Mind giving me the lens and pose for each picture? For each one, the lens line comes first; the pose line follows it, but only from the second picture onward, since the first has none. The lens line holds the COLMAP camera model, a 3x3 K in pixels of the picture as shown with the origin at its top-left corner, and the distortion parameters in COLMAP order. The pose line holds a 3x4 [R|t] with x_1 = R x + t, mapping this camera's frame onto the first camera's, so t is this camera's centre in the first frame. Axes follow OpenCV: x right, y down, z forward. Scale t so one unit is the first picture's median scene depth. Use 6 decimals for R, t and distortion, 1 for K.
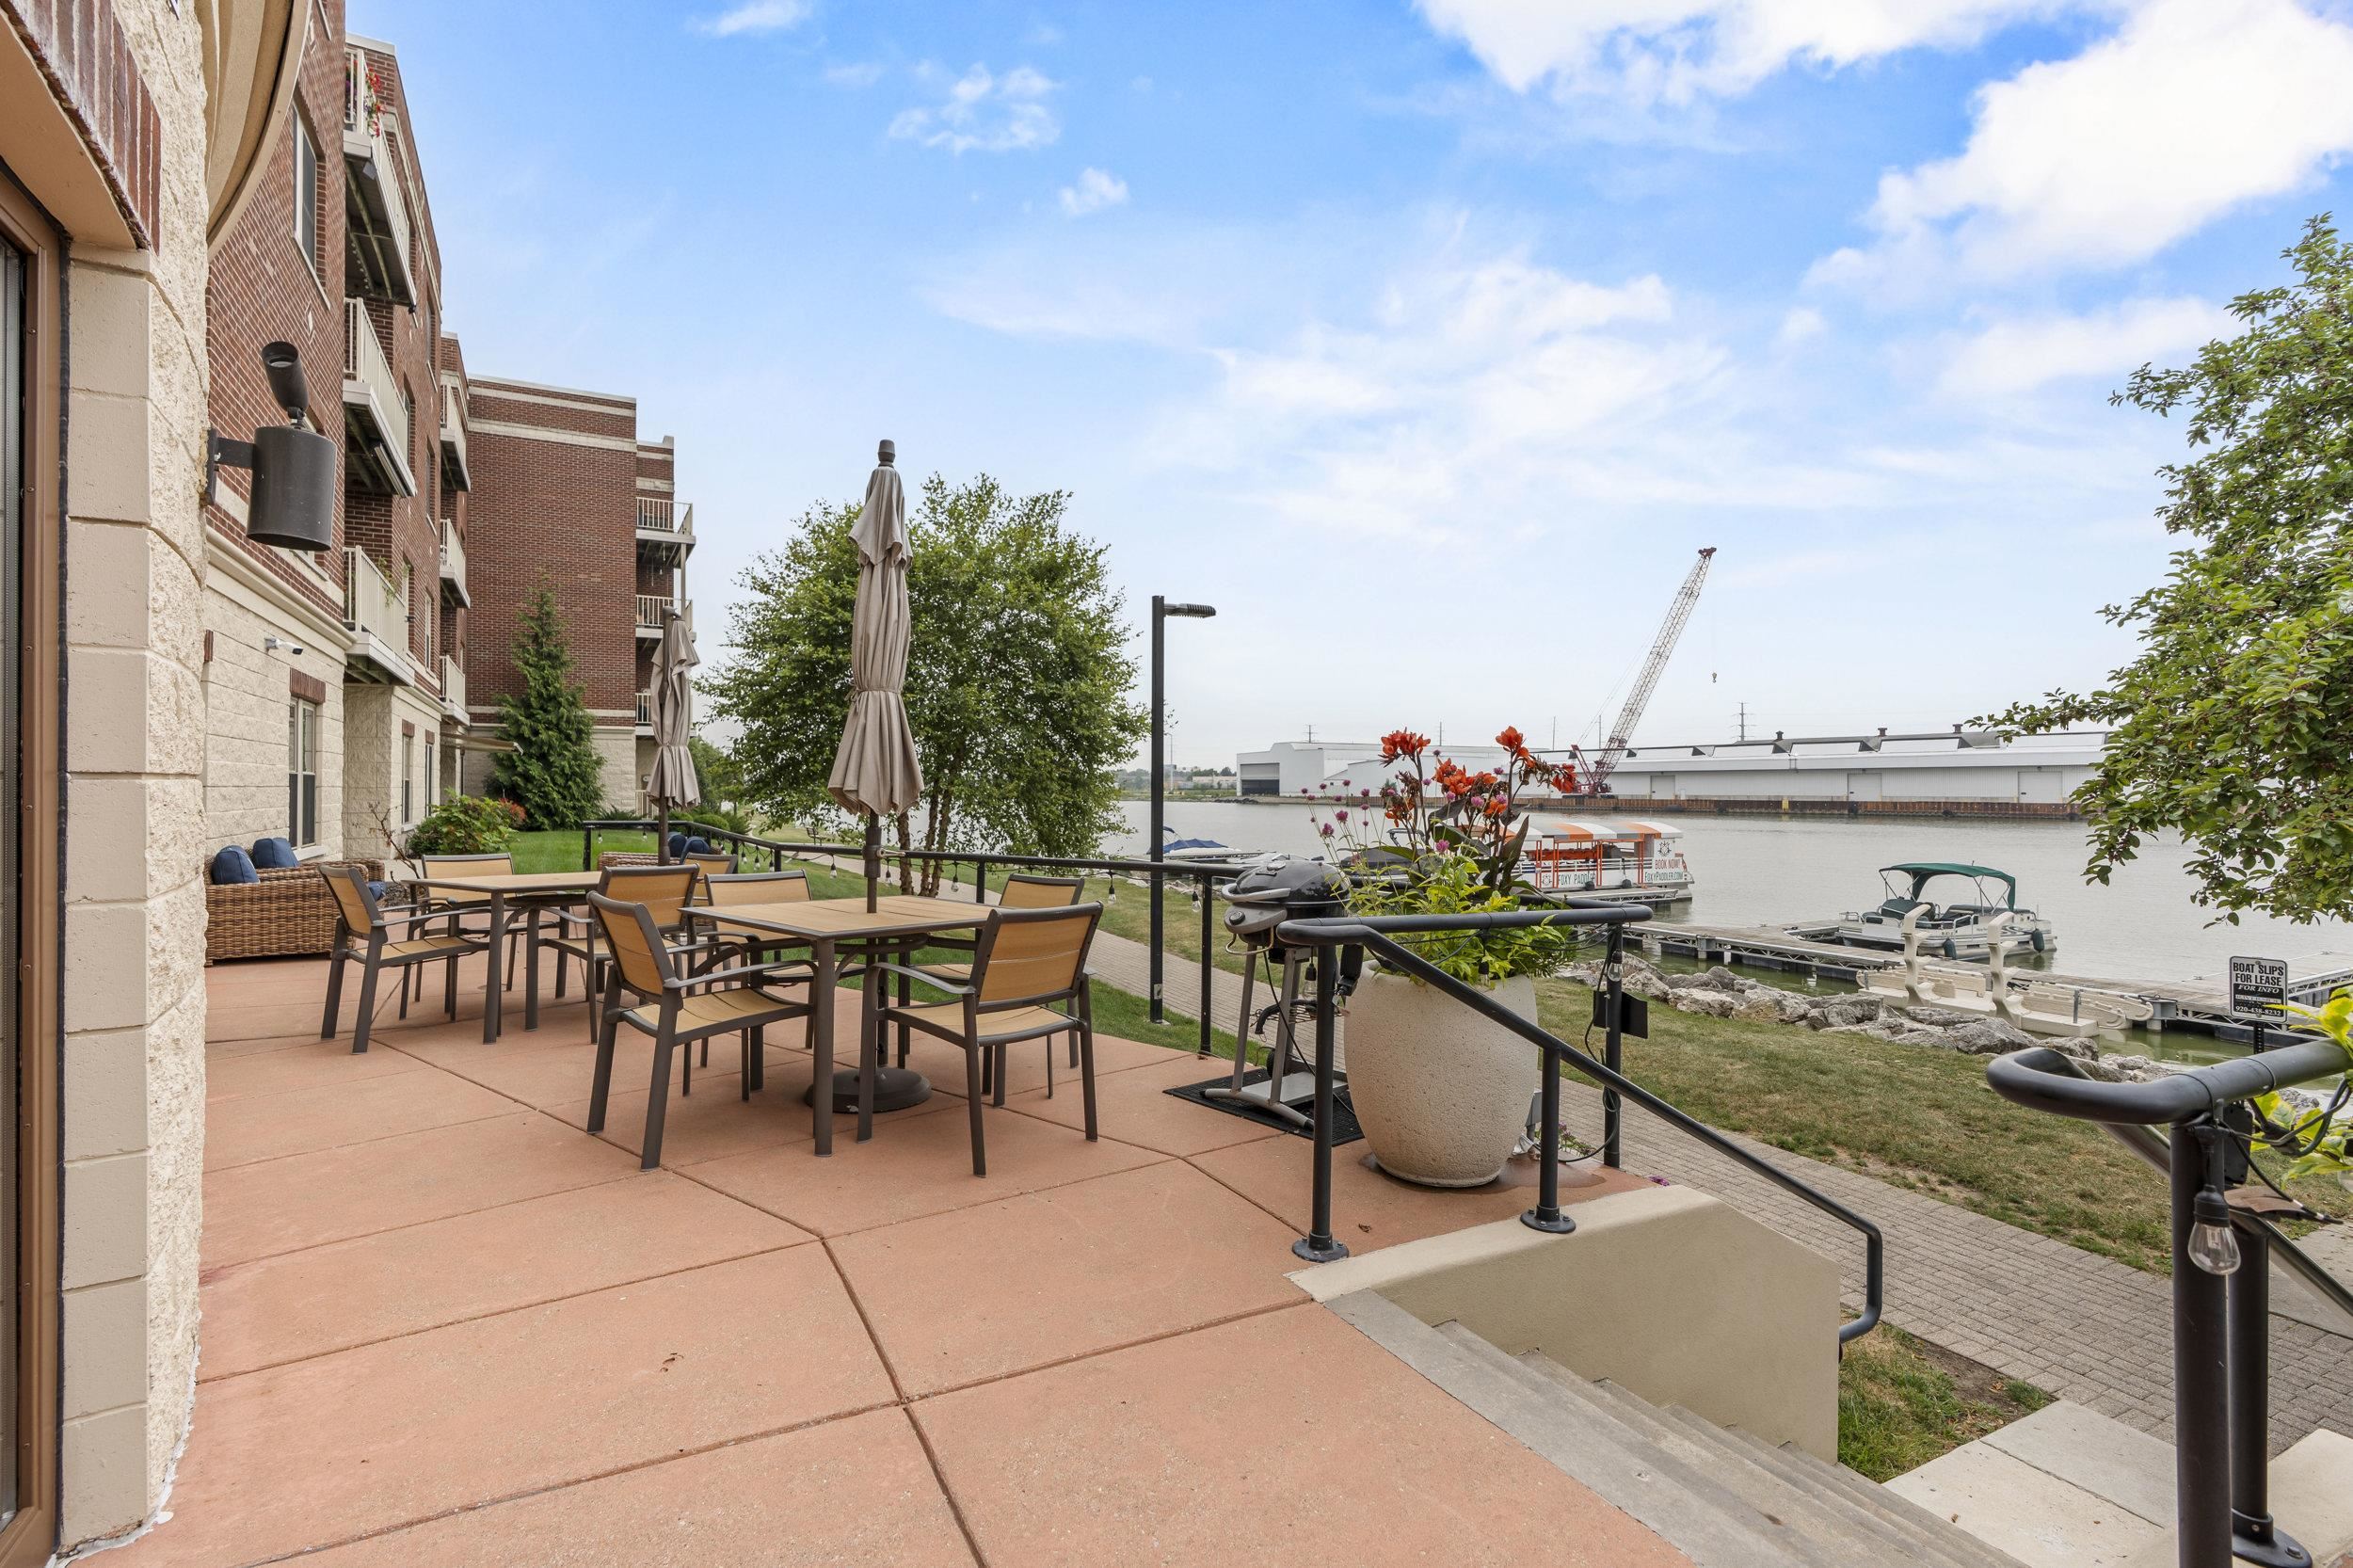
lens RADIAL K [[1071.1, 0, 1161.8], [0, 1071.1, 768.5], [0, 0, 1]] dist [-0.009710, 0.005648]
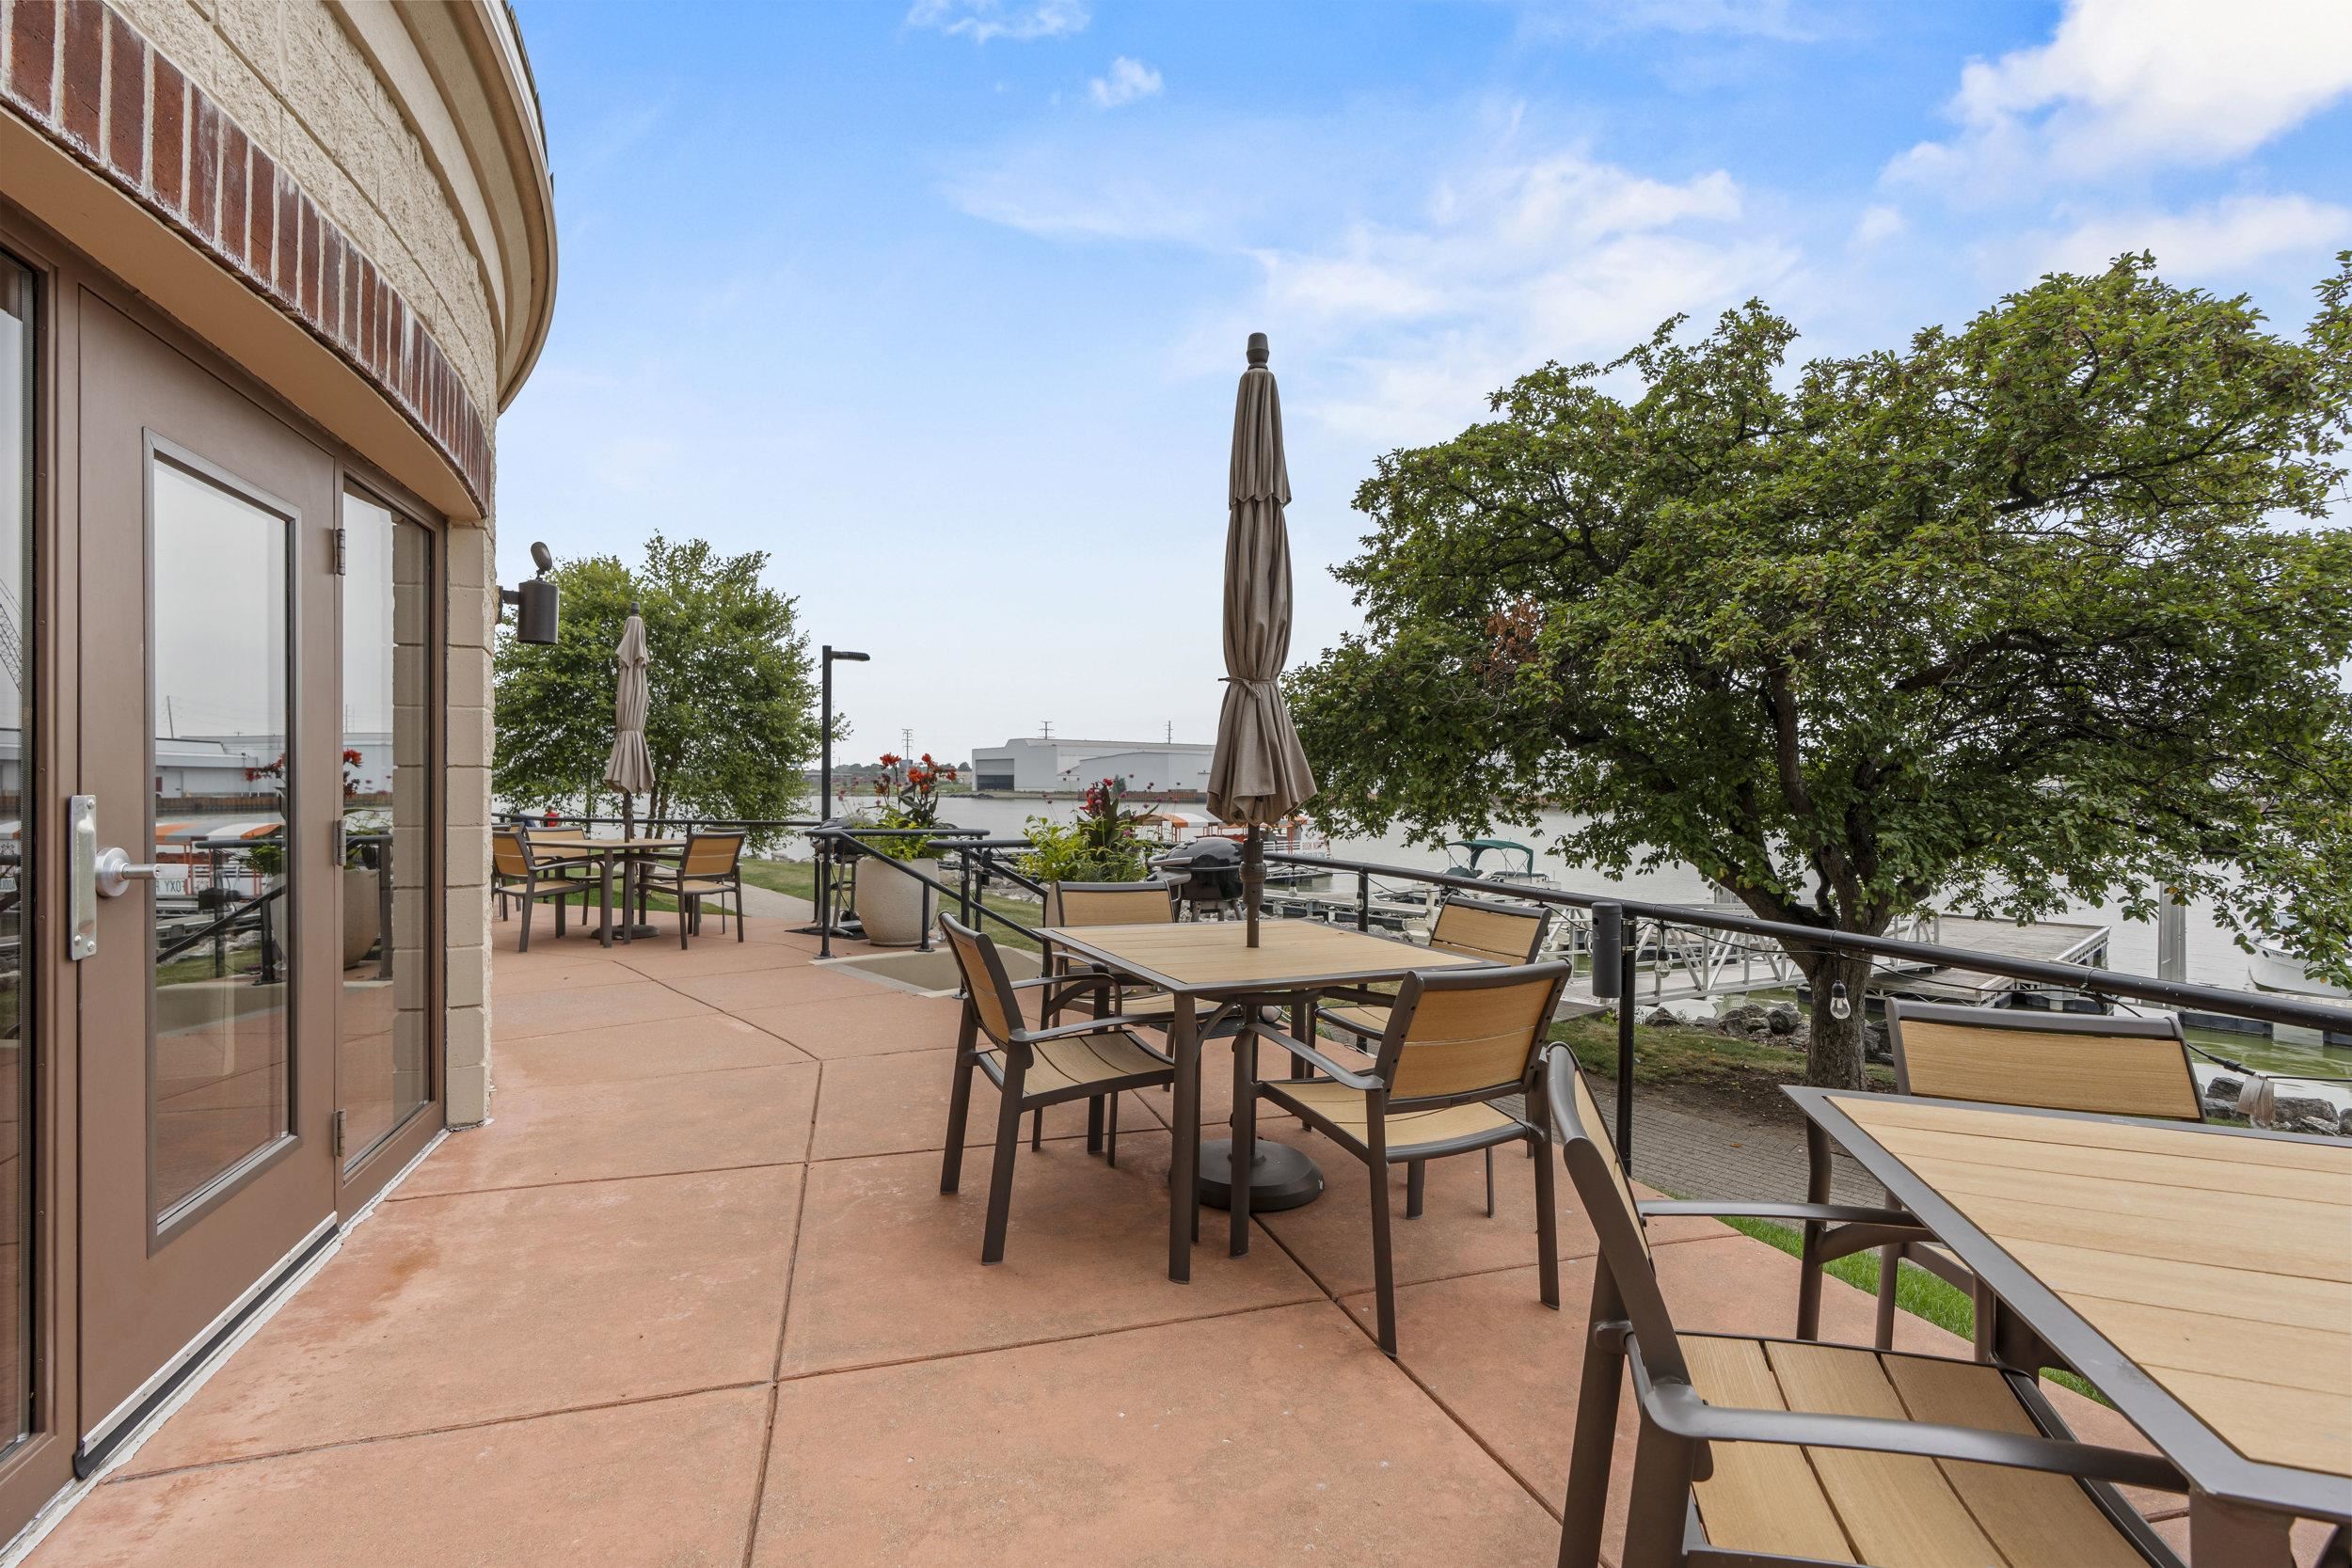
lens RADIAL K [[1070.5, 0, 1161.3], [0, 1070.5, 768.5], [0, 0, 1]] dist [-0.009710, 0.005648]
pose [[0.971558, 0.002495, 0.236789, 0.073341], [-0.003649, 0.999984, 0.004434, -0.004988], [-0.236774, -0.005172, 0.971551, -0.384355]]
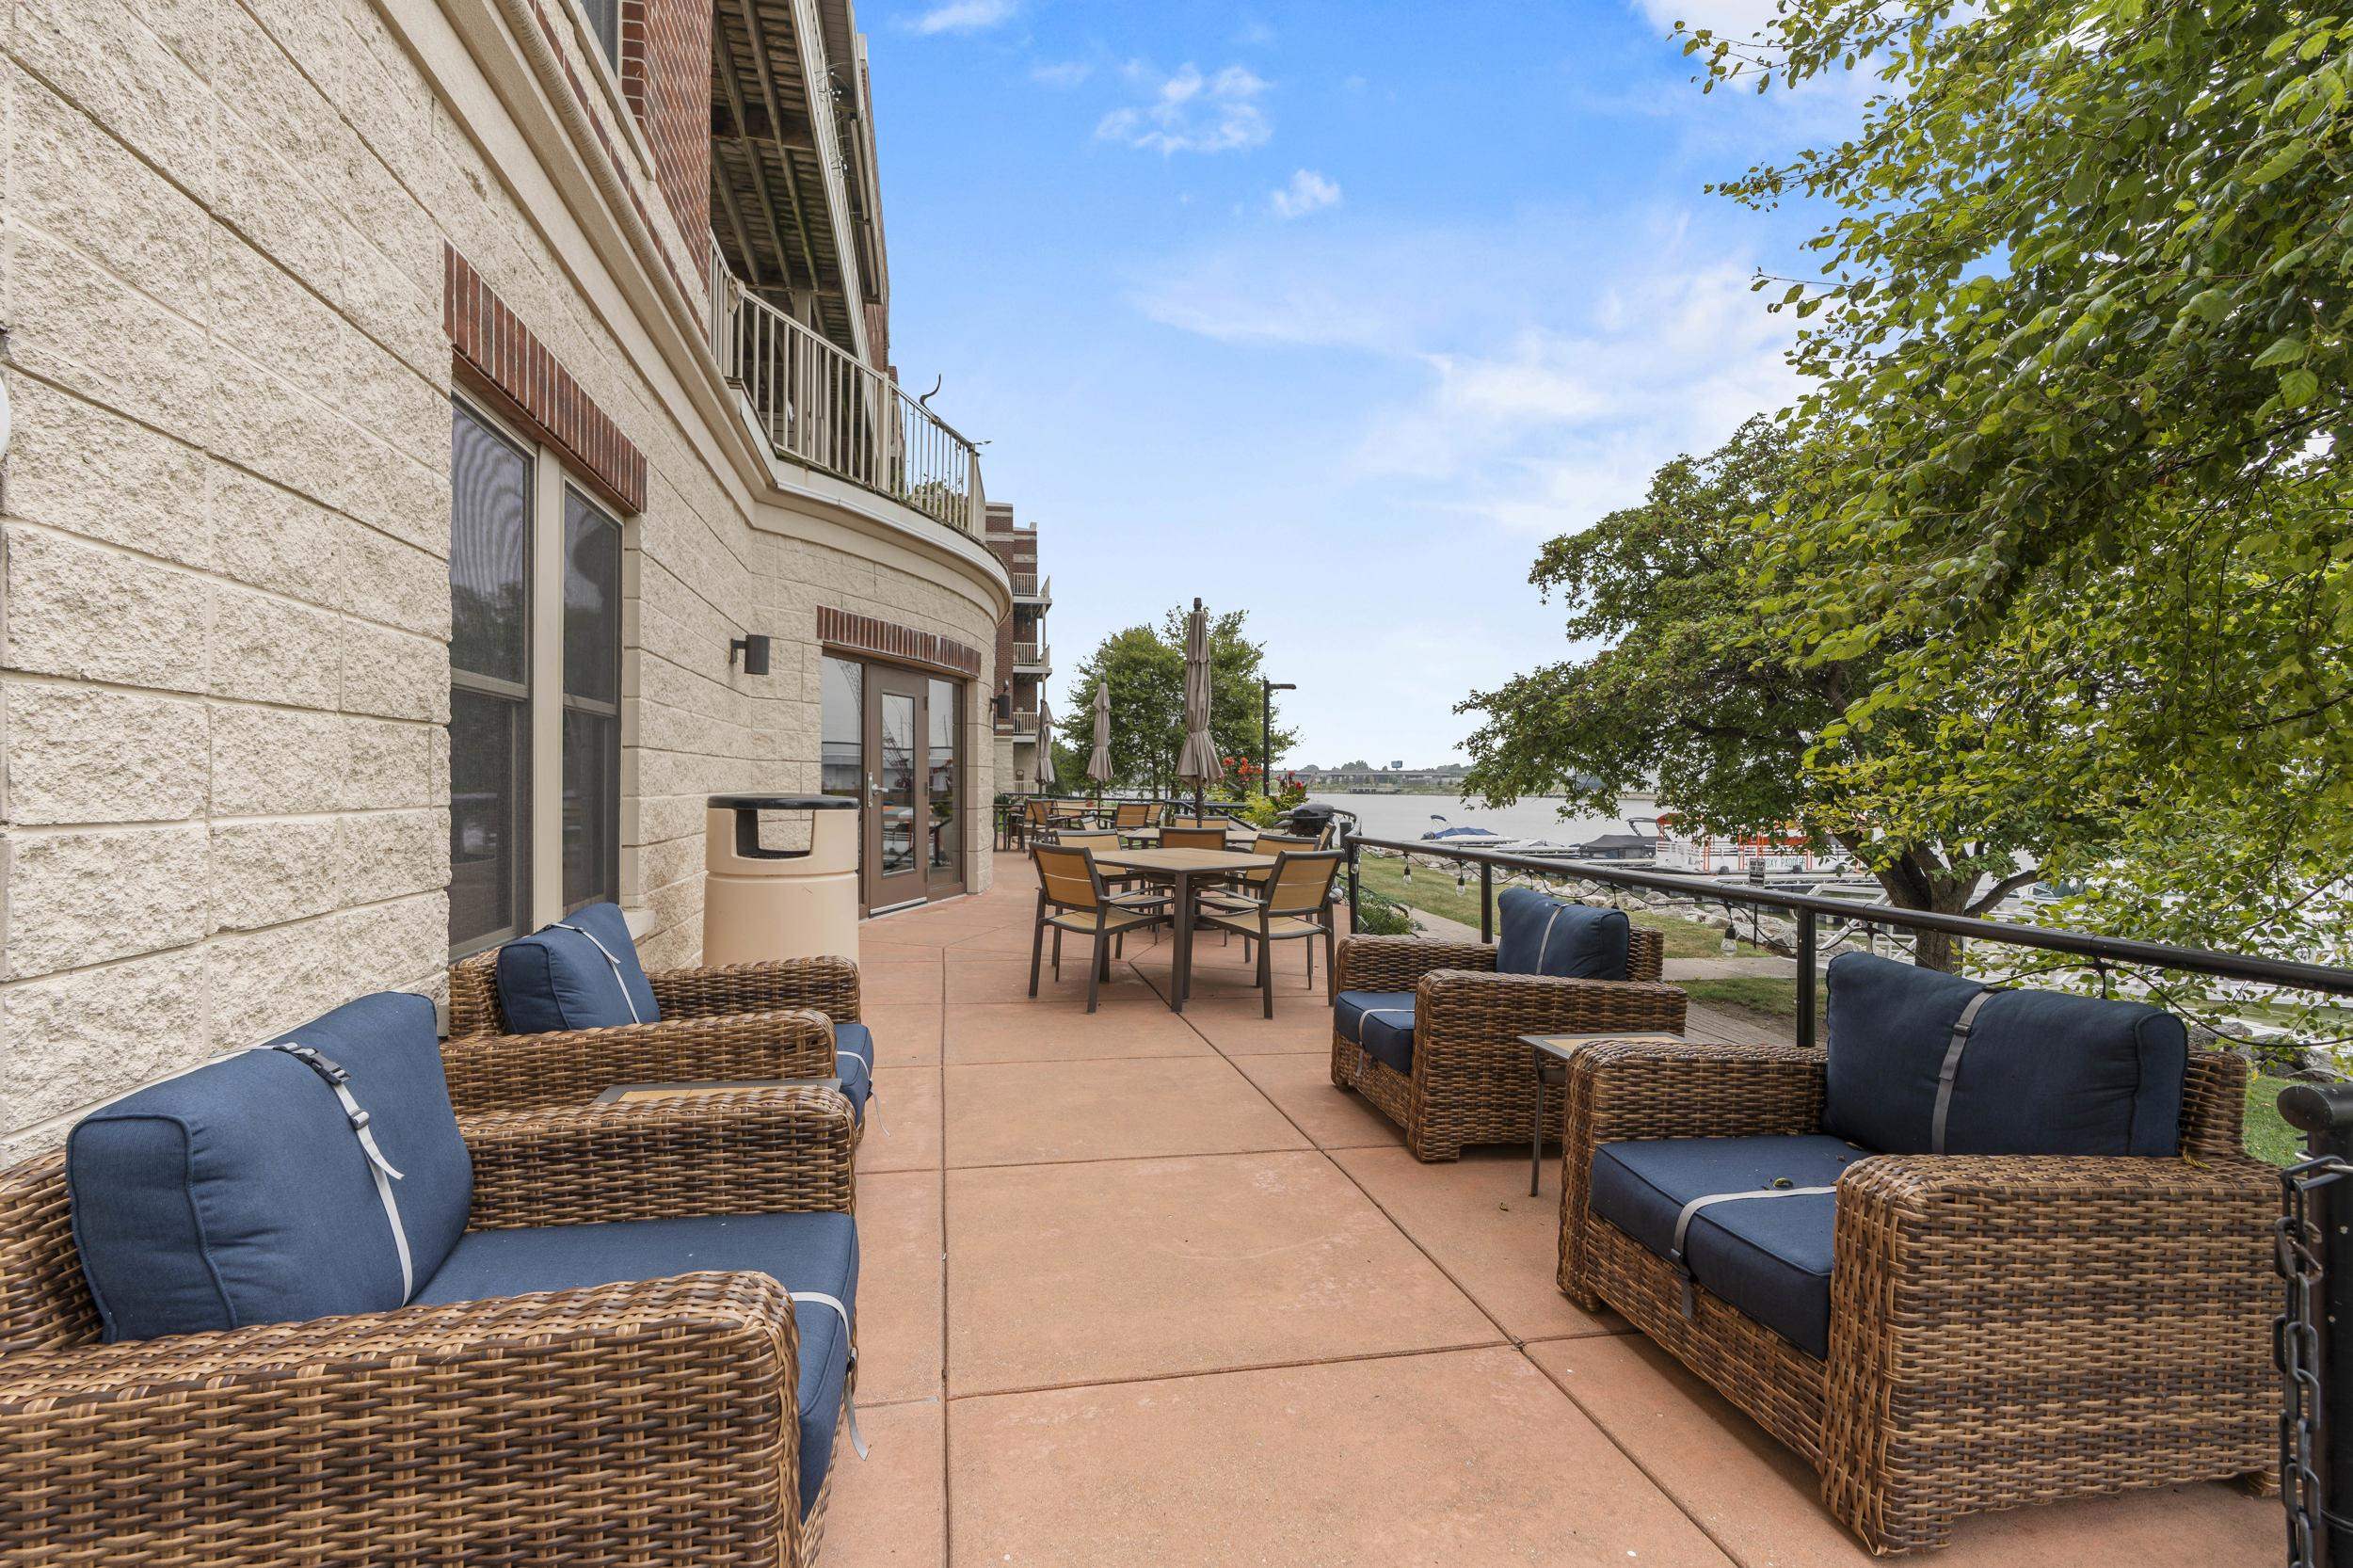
lens RADIAL K [[1071.1, 0, 1161.8], [0, 1071.1, 768.5], [0, 0, 1]] dist [-0.009710, 0.005648]
pose [[0.952695, -0.000458, -0.303929, 0.332666], [0.002127, 0.999984, 0.005160, -0.006671], [0.303922, -0.005563, 0.952681, -0.768058]]
